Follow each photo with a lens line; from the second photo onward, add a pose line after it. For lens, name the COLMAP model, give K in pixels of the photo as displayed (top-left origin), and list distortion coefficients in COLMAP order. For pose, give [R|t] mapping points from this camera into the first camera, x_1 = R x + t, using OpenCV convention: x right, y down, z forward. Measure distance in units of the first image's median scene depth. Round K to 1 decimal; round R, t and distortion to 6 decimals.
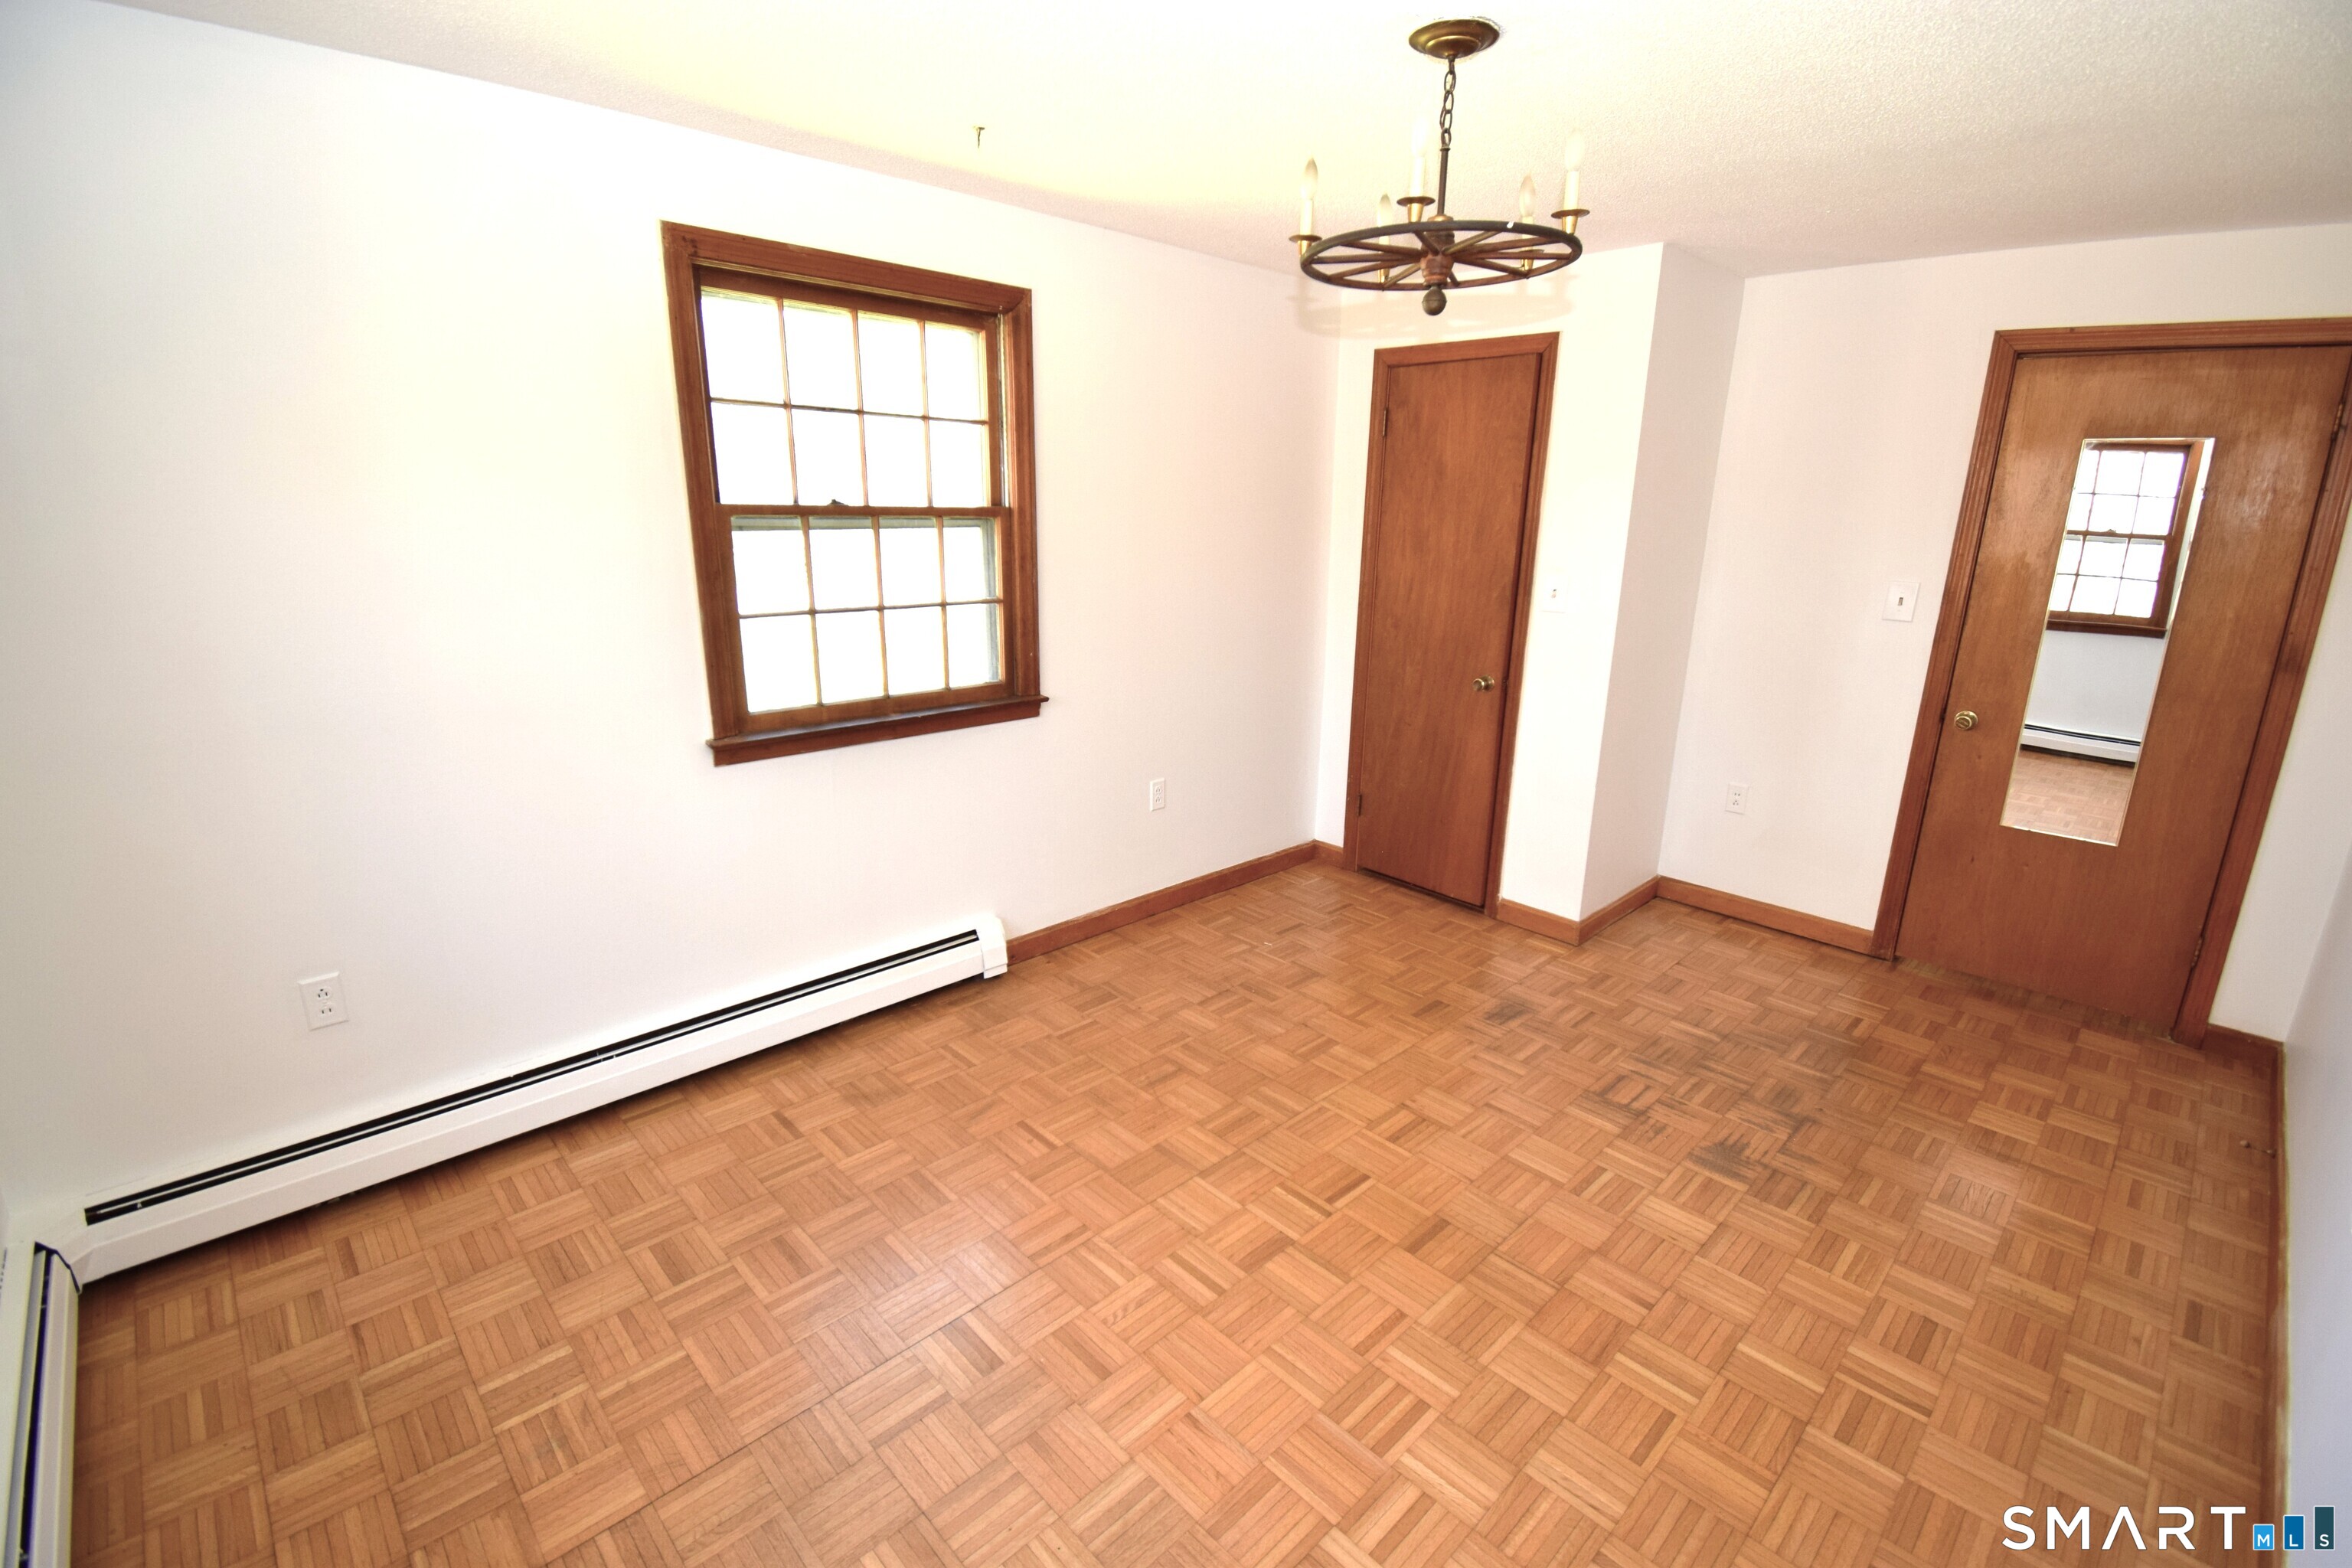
lens RADIAL K [[1043.7, 0, 1180.5], [0, 1043.7, 794.9], [0, 0, 1]] dist [0.010969, -0.009502]
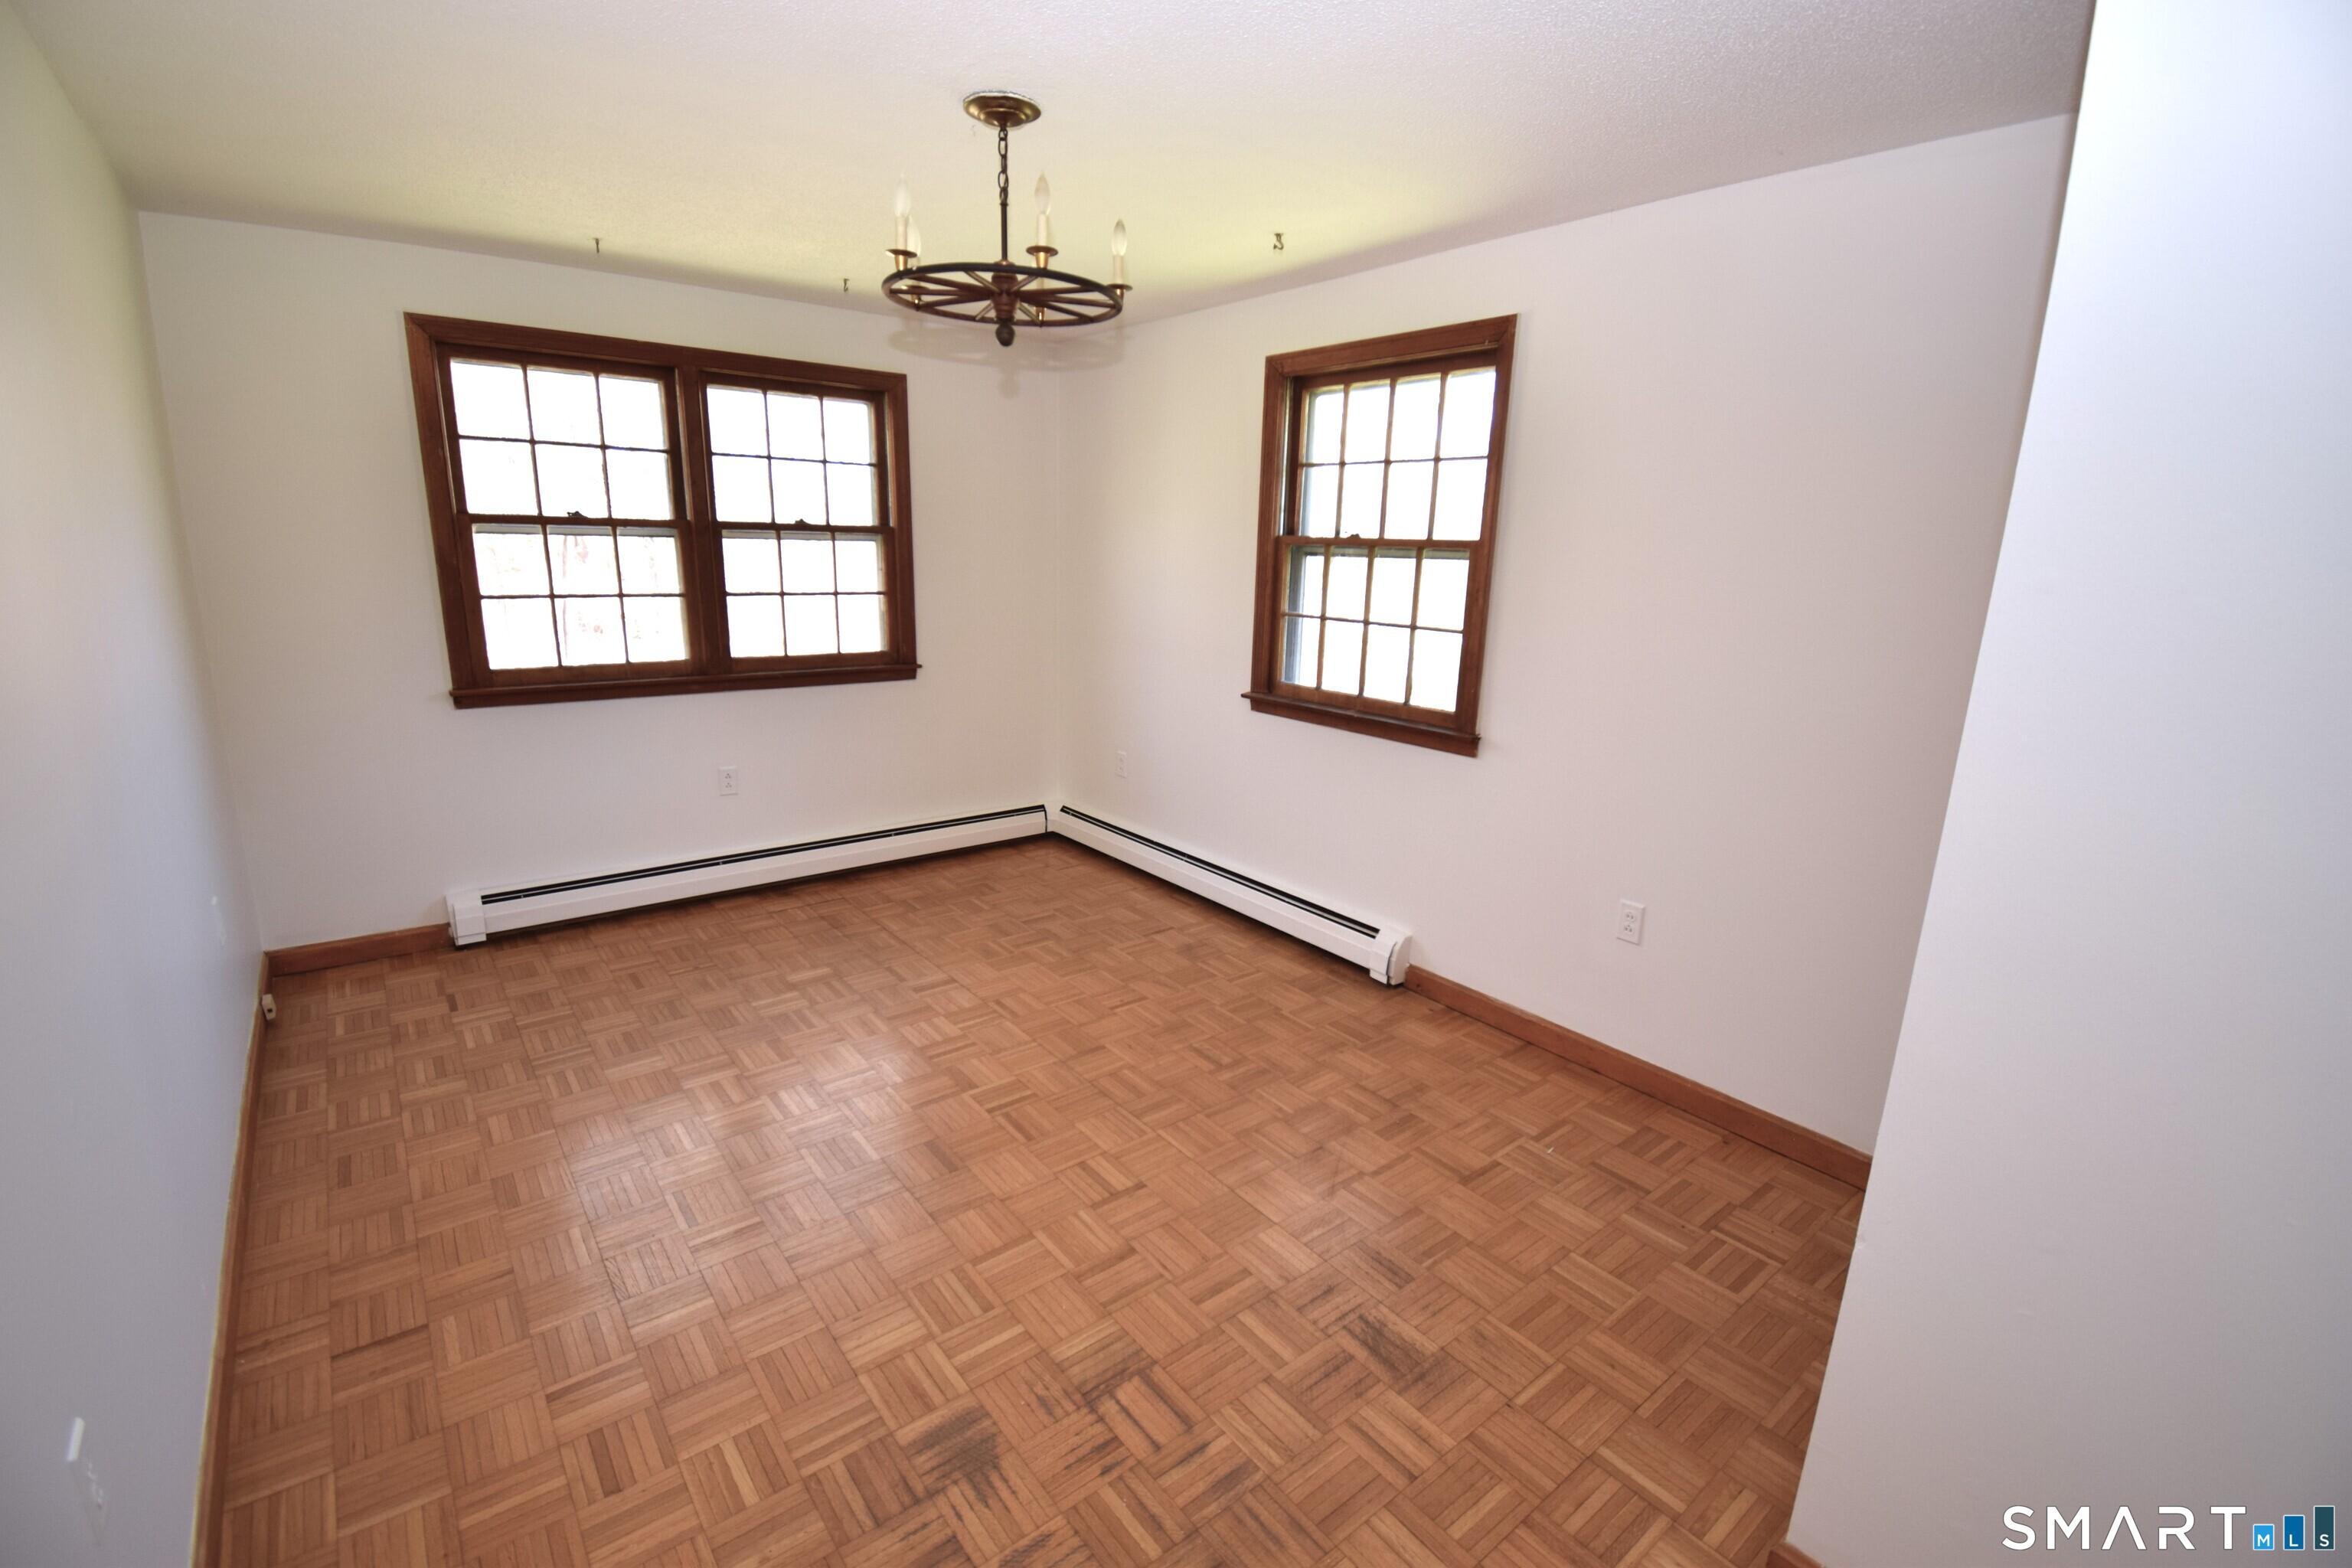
lens RADIAL K [[1043.7, 0, 1157.6], [0, 1043.7, 766.9], [0, 0, 1]] dist [0.010969, -0.009502]
pose [[-0.113190, 0.195456, -0.974159, 1.019447], [-0.303586, 0.926766, 0.221222, -0.233930], [0.946057, 0.320782, -0.045563, 0.954359]]
